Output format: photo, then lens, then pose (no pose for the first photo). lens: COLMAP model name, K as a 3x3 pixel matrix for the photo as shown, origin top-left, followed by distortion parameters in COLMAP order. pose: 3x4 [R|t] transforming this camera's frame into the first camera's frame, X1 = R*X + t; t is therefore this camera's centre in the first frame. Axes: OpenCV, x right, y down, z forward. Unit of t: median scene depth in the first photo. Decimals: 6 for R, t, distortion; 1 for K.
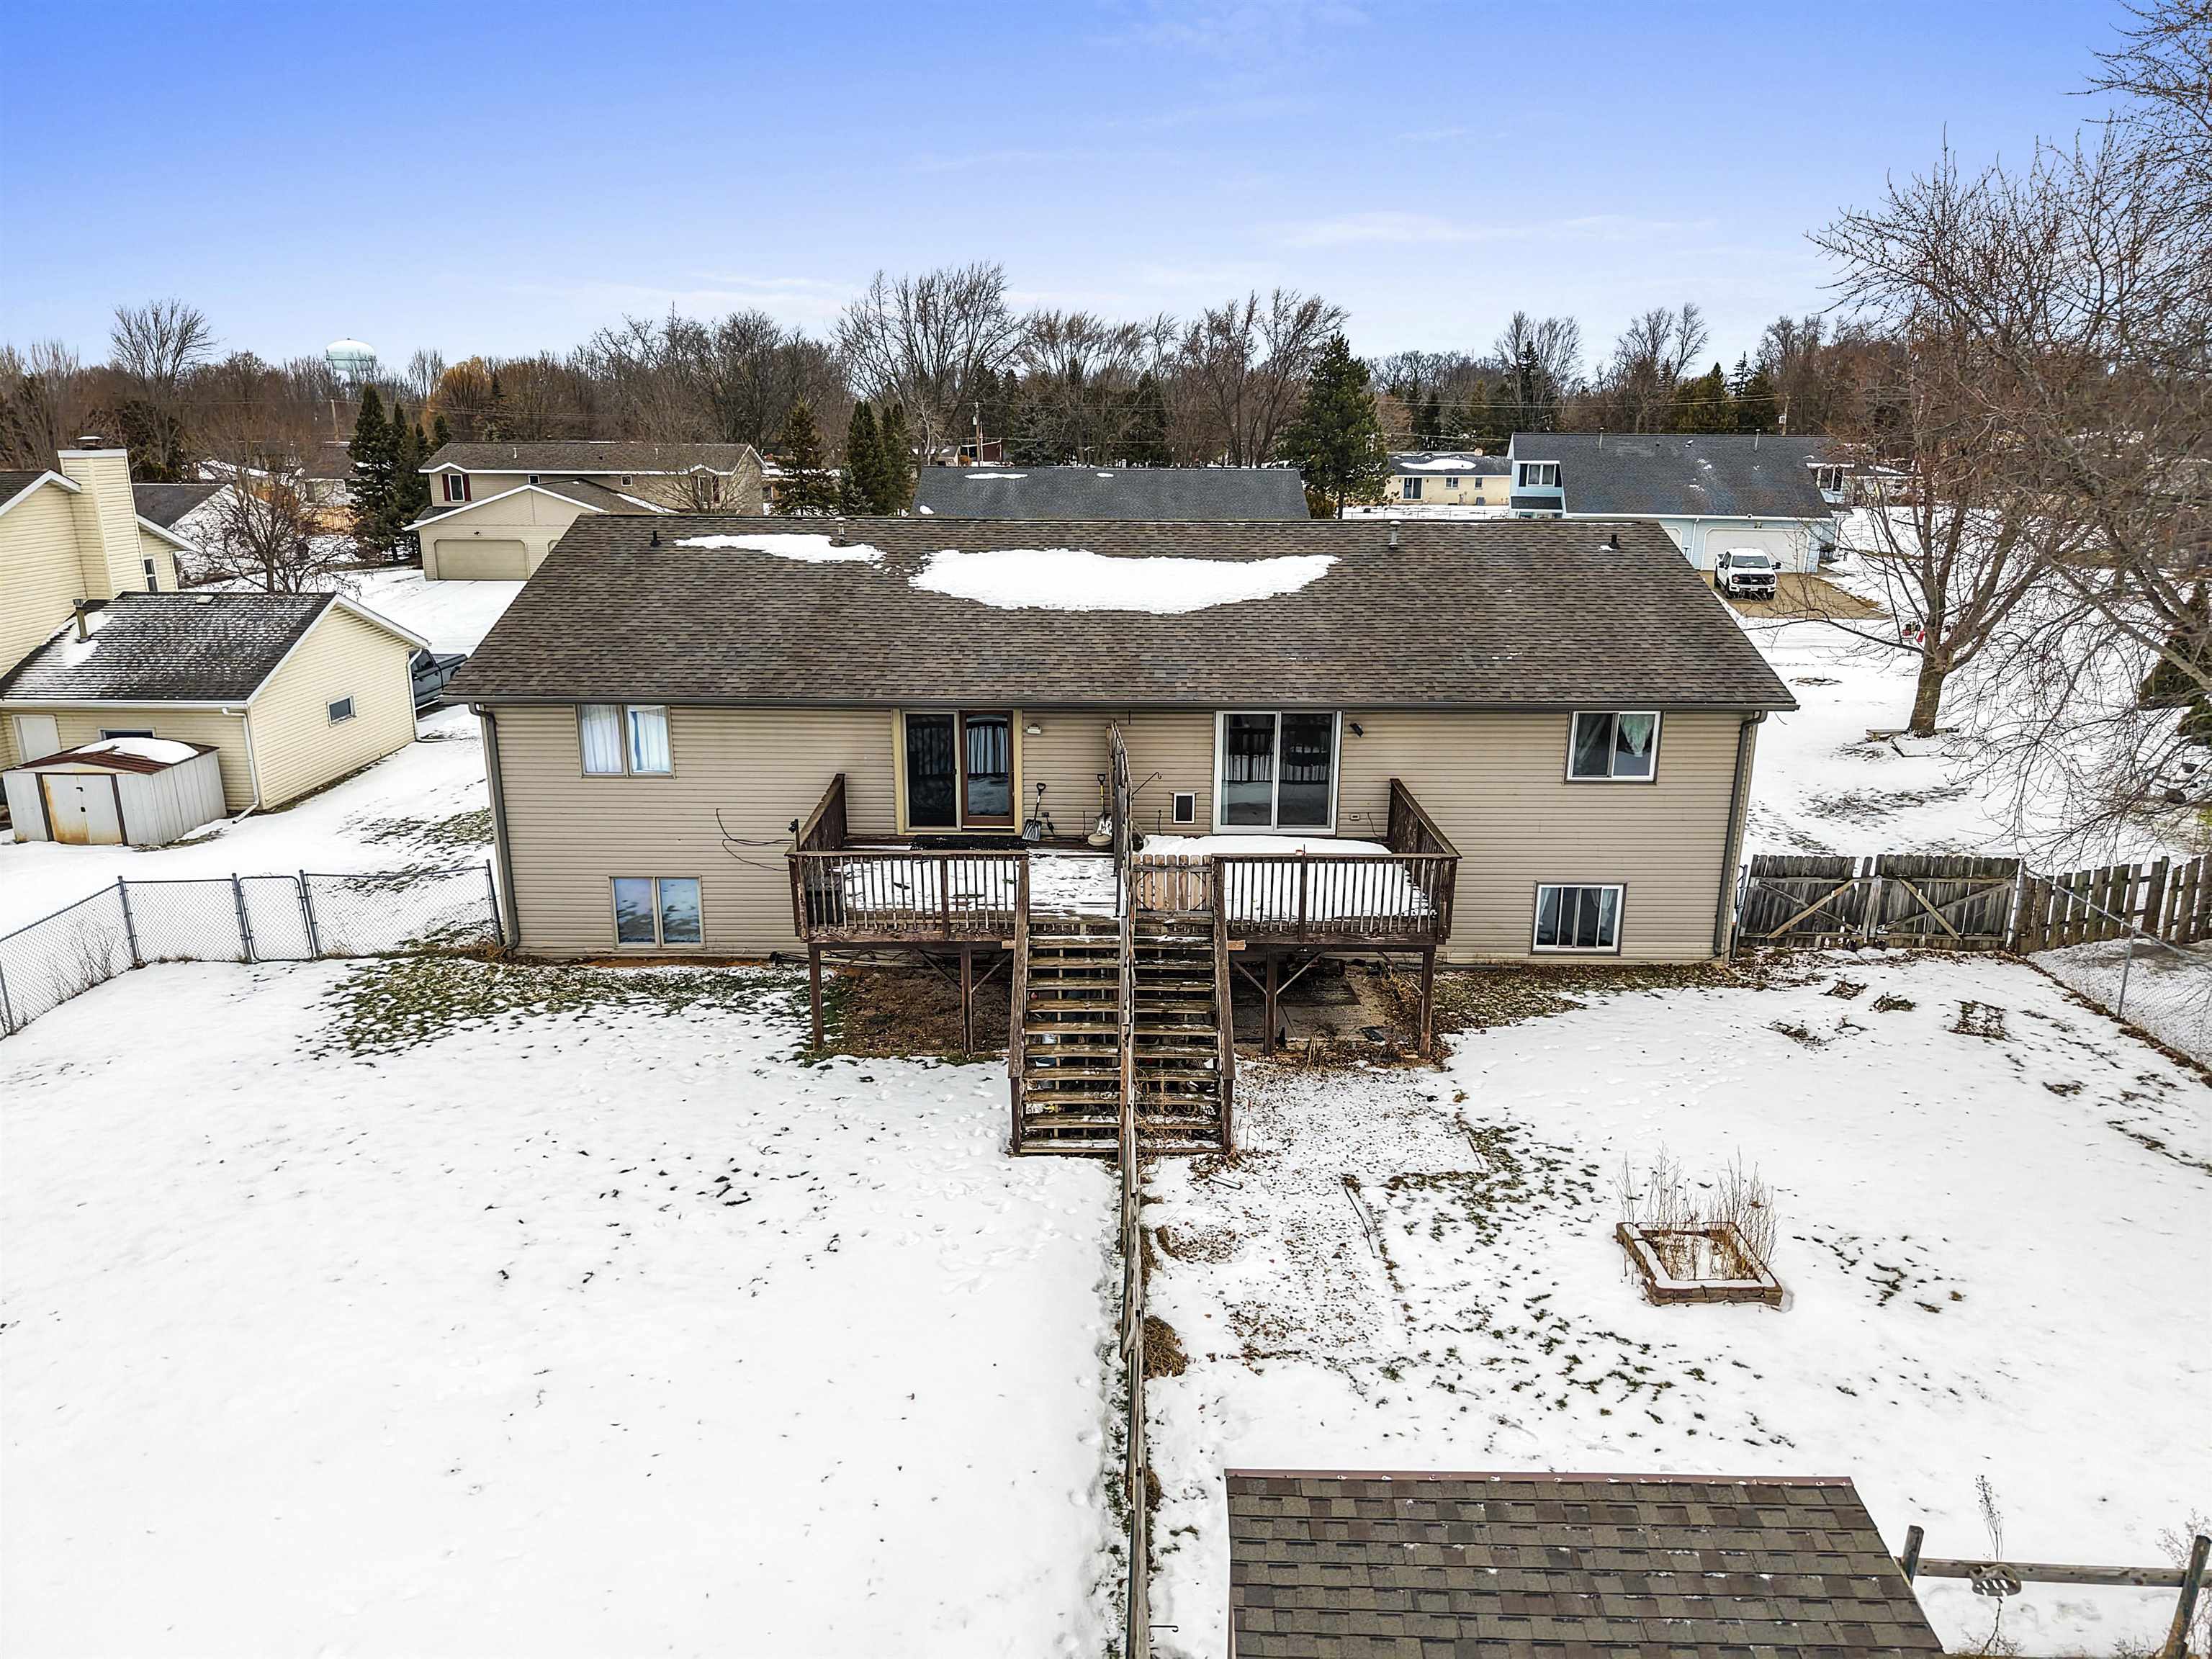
lens RADIAL K [[1482.2, 0, 1106.0], [0, 1482.2, 829.5], [0, 0, 1]] dist [0.005574, -0.000816]
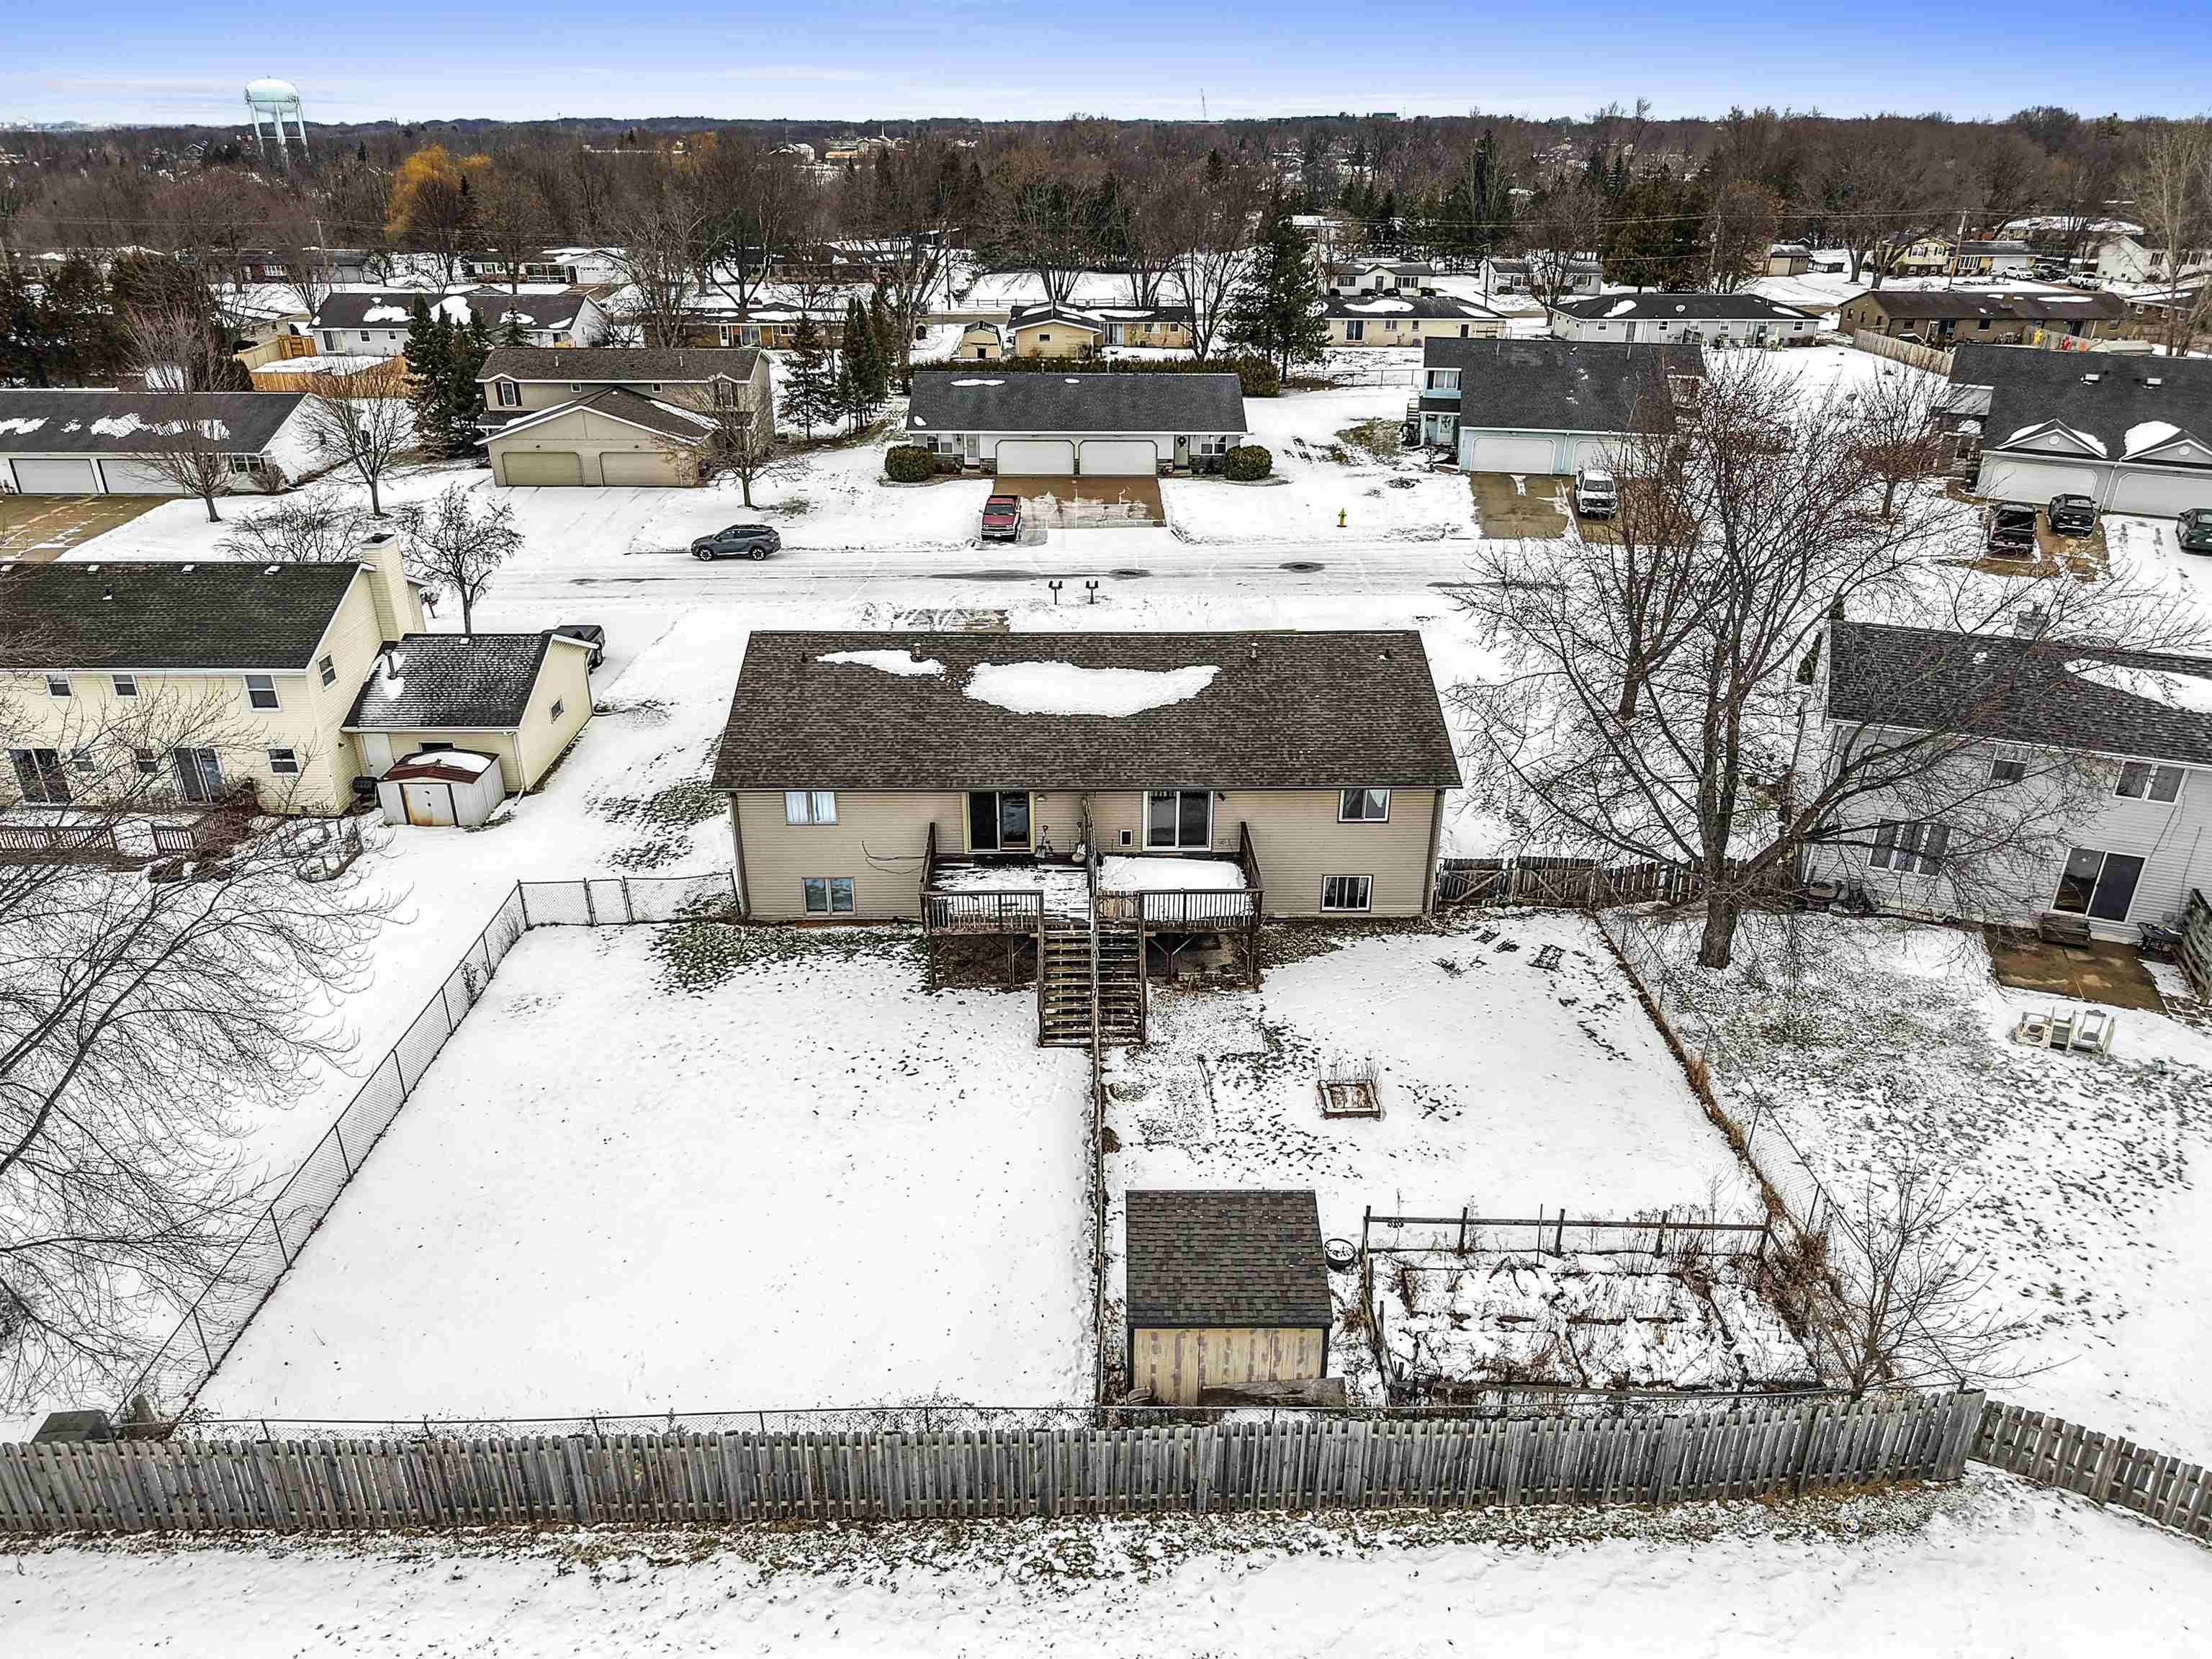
lens RADIAL K [[1470.5, 0, 1106.0], [0, 1470.5, 829.5], [0, 0, 1]] dist [0.135449, -0.336512]
pose [[0.999721, -0.010545, 0.021137, -0.008819], [0.006836, 0.985687, 0.168448, -0.339547], [-0.022611, -0.168257, 0.985484, -0.783474]]
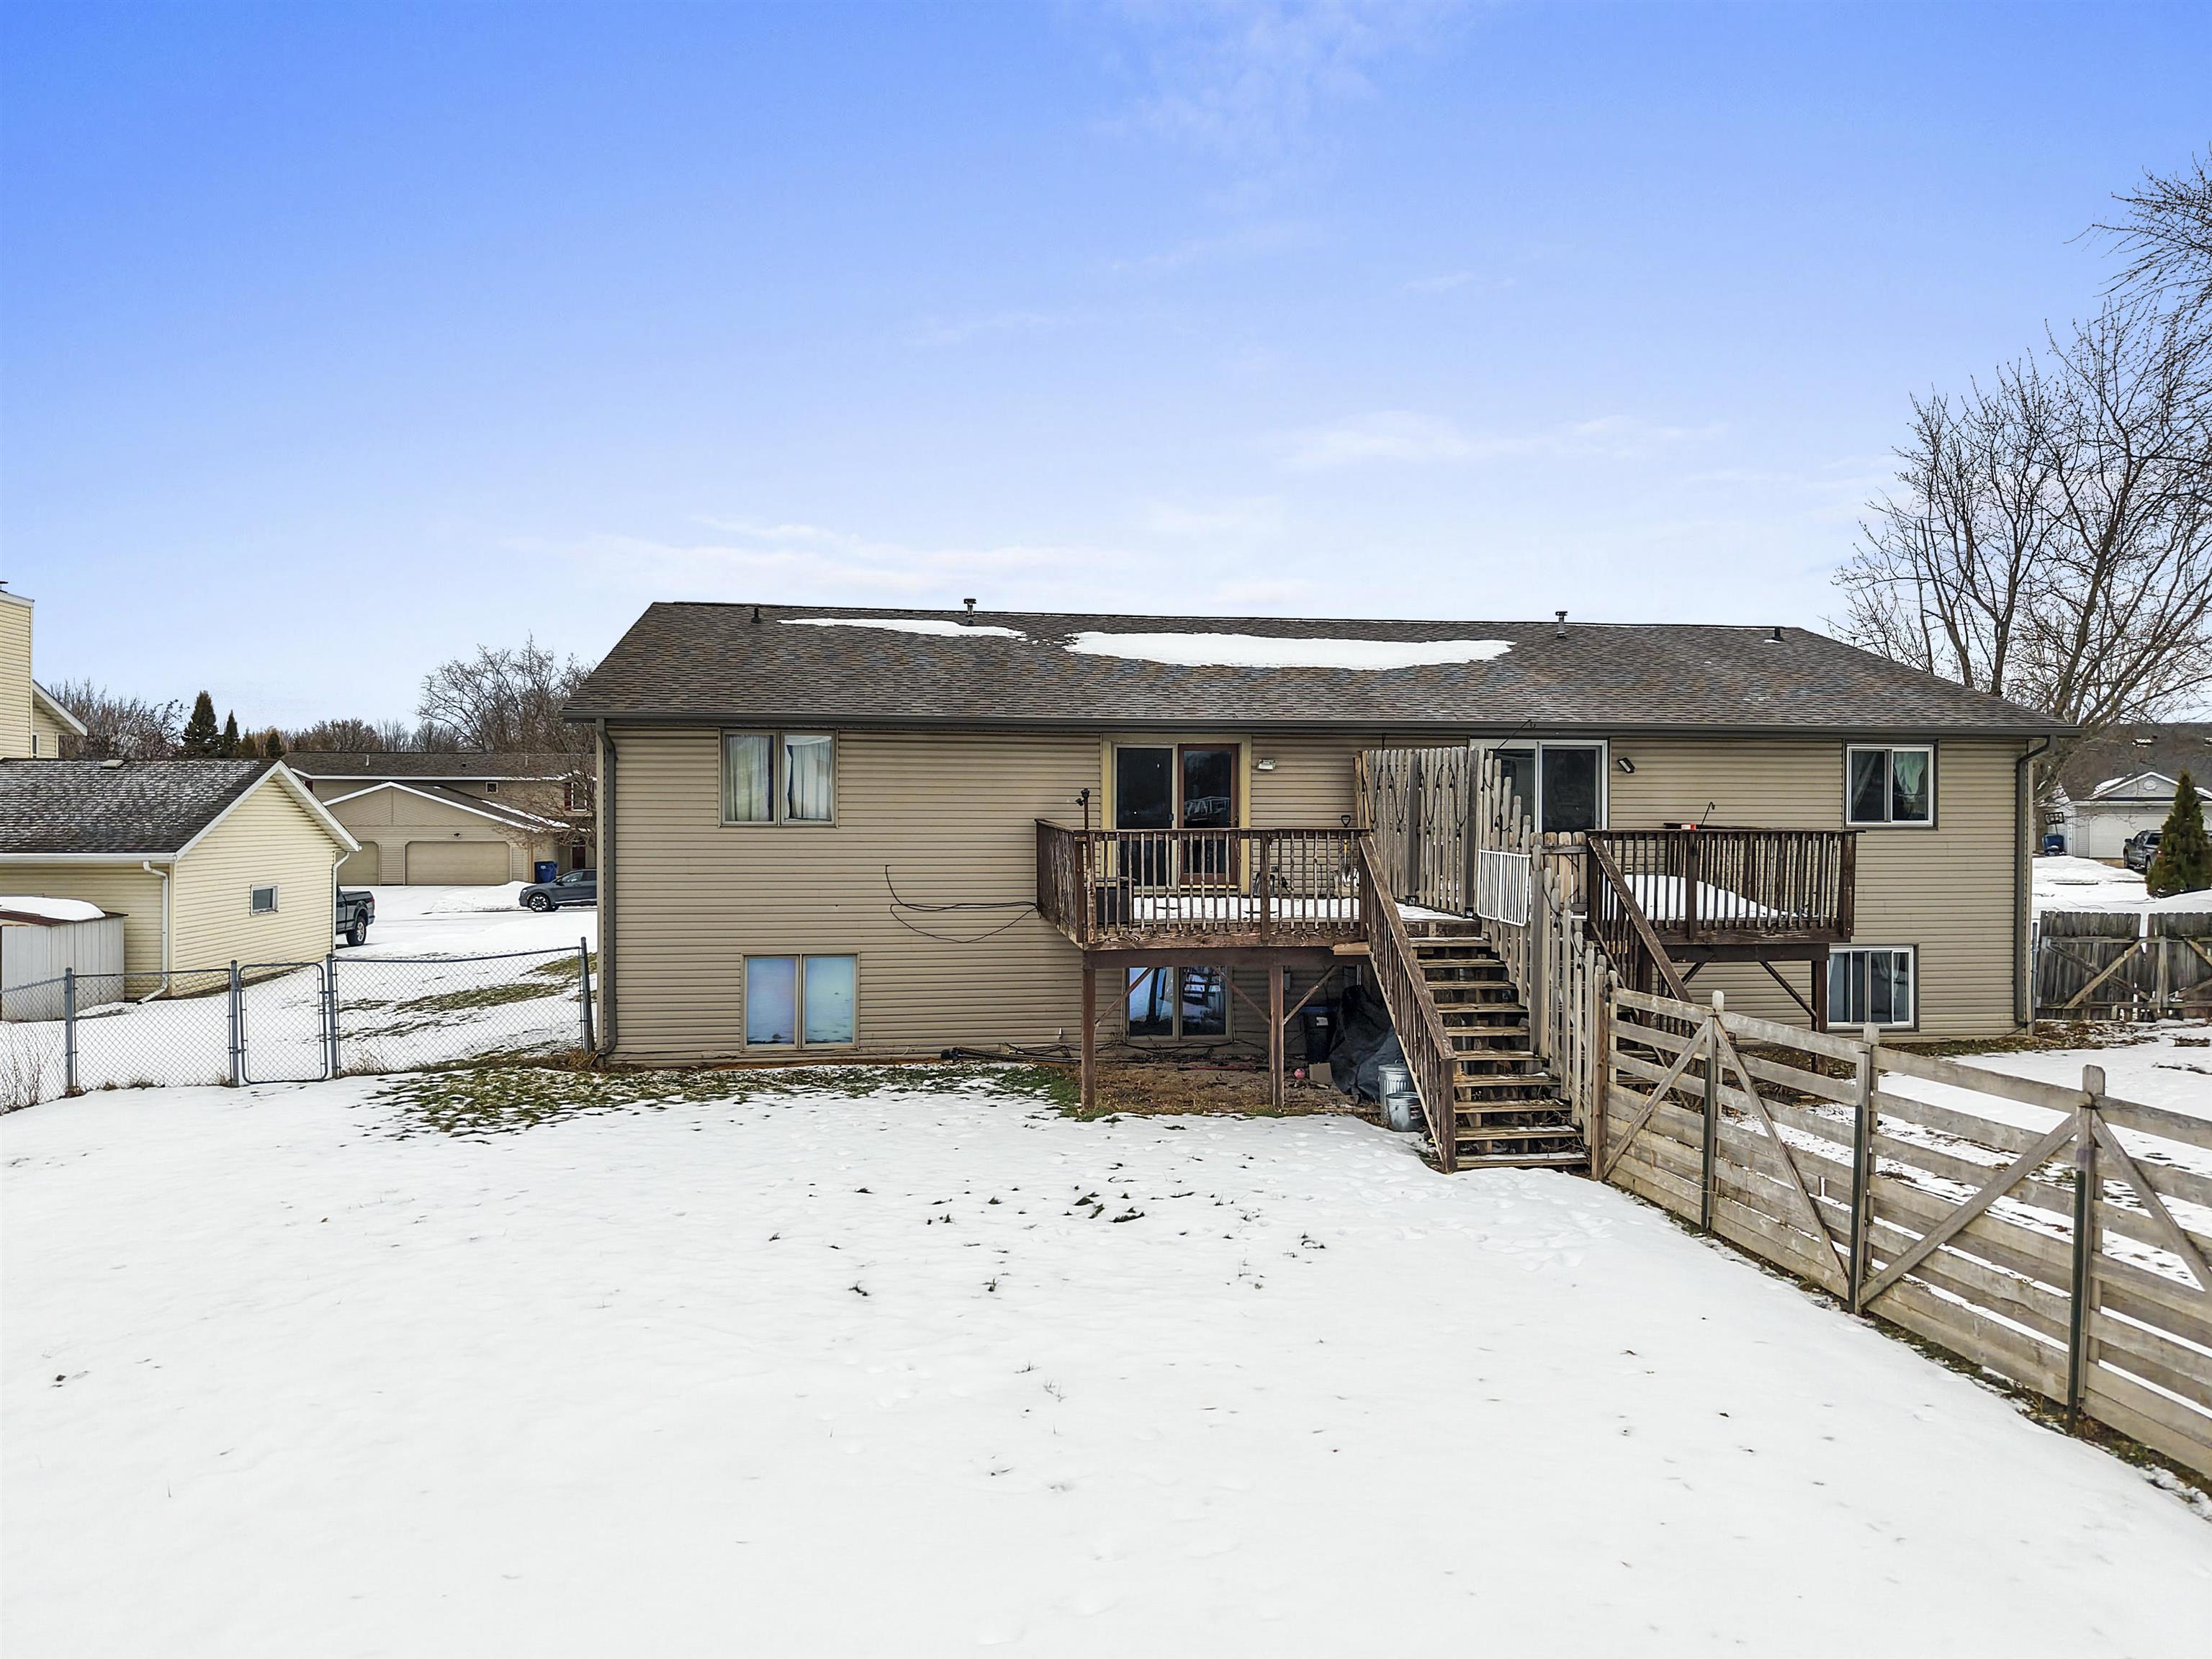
lens RADIAL K [[1492.2, 0, 1107.3], [0, 1492.2, 820.9], [0, 0, 1]] dist [0.002793, -0.000514]
pose [[0.990063, -0.003609, 0.140582, -0.269686], [0.041207, 0.963236, -0.265478, 0.193690], [-0.134455, 0.268632, 0.953813, 0.206967]]
